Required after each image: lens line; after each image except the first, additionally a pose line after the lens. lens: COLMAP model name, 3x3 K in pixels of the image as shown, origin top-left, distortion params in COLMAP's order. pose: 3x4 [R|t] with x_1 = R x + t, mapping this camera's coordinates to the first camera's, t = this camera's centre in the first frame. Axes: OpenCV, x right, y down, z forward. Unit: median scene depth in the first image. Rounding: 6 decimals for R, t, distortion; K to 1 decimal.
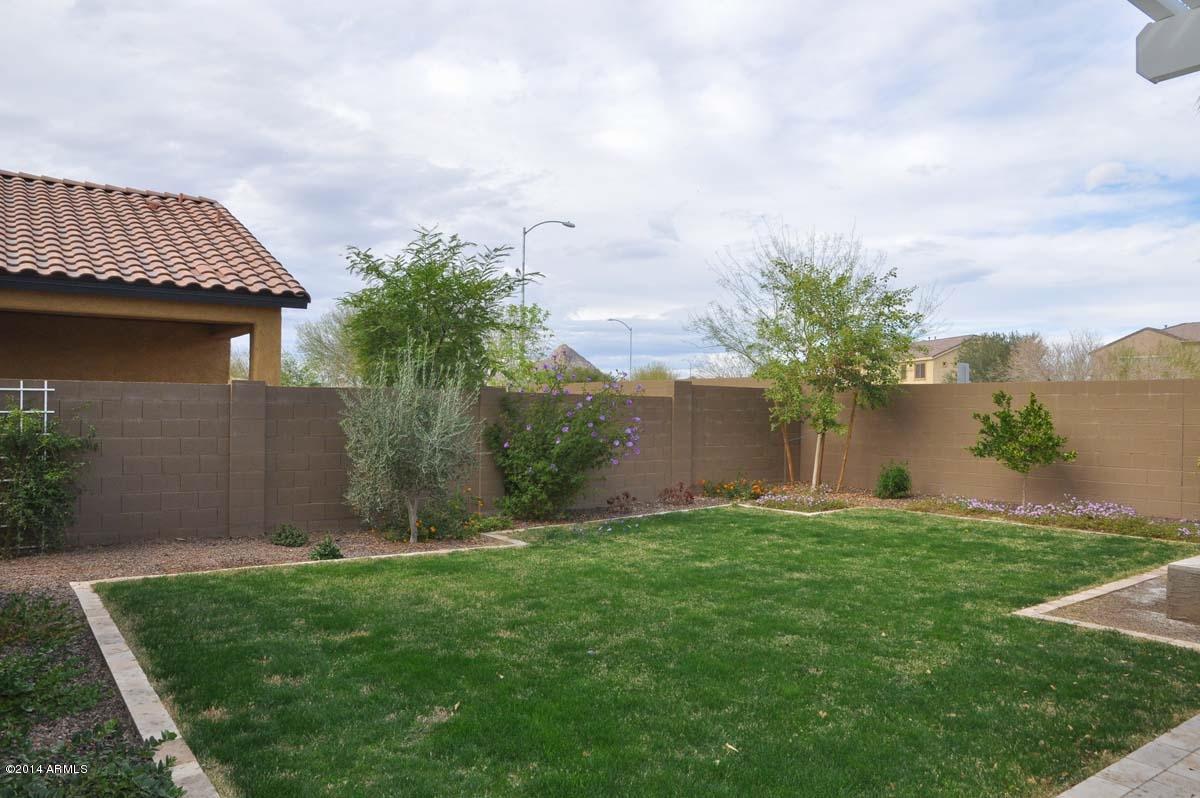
lens RADIAL K [[852.7, 0, 600.0], [0, 852.7, 399.0], [0, 0, 1]] dist [-0.076921, 0.004088]
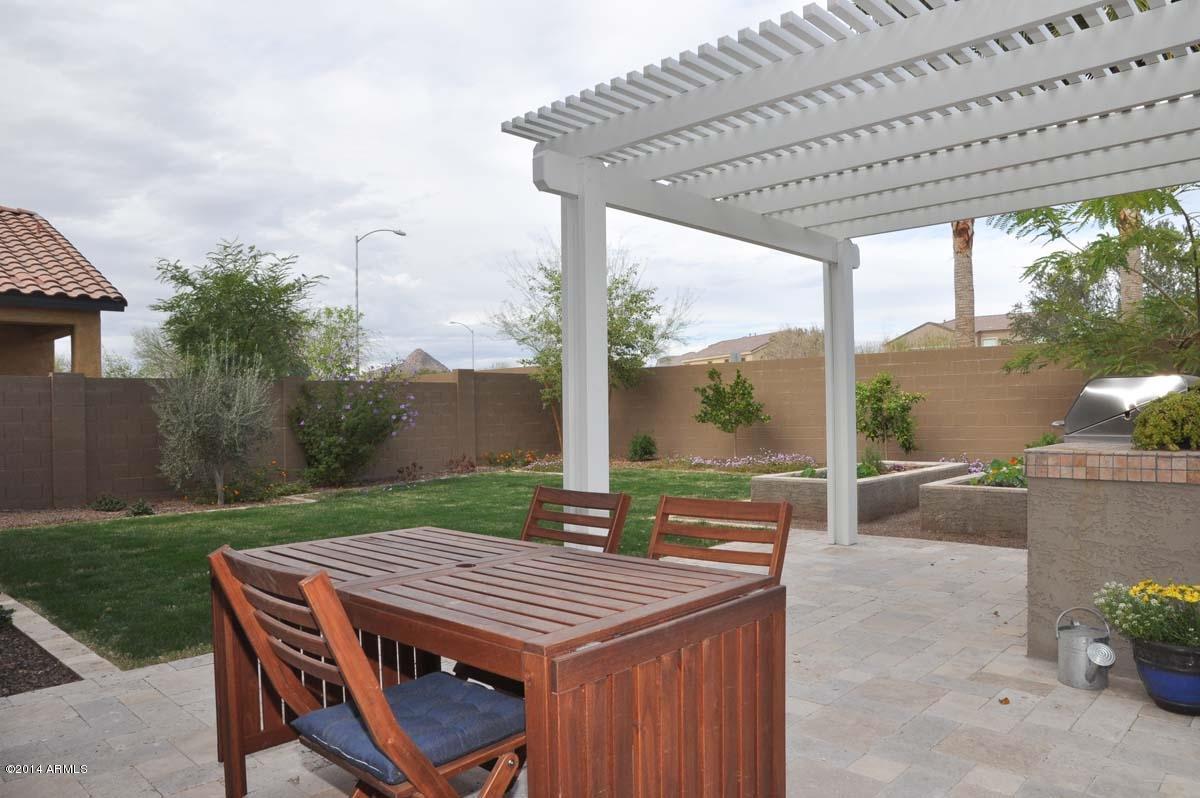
lens RADIAL K [[836.2, 0, 601.4], [0, 836.2, 411.2], [0, 0, 1]] dist [-0.114914, 0.091115]
pose [[0.985787, -0.030186, 0.165265, 0.106575], [0.028245, 0.999502, 0.014080, 0.031520], [-0.165607, -0.009212, 0.986149, -0.196049]]
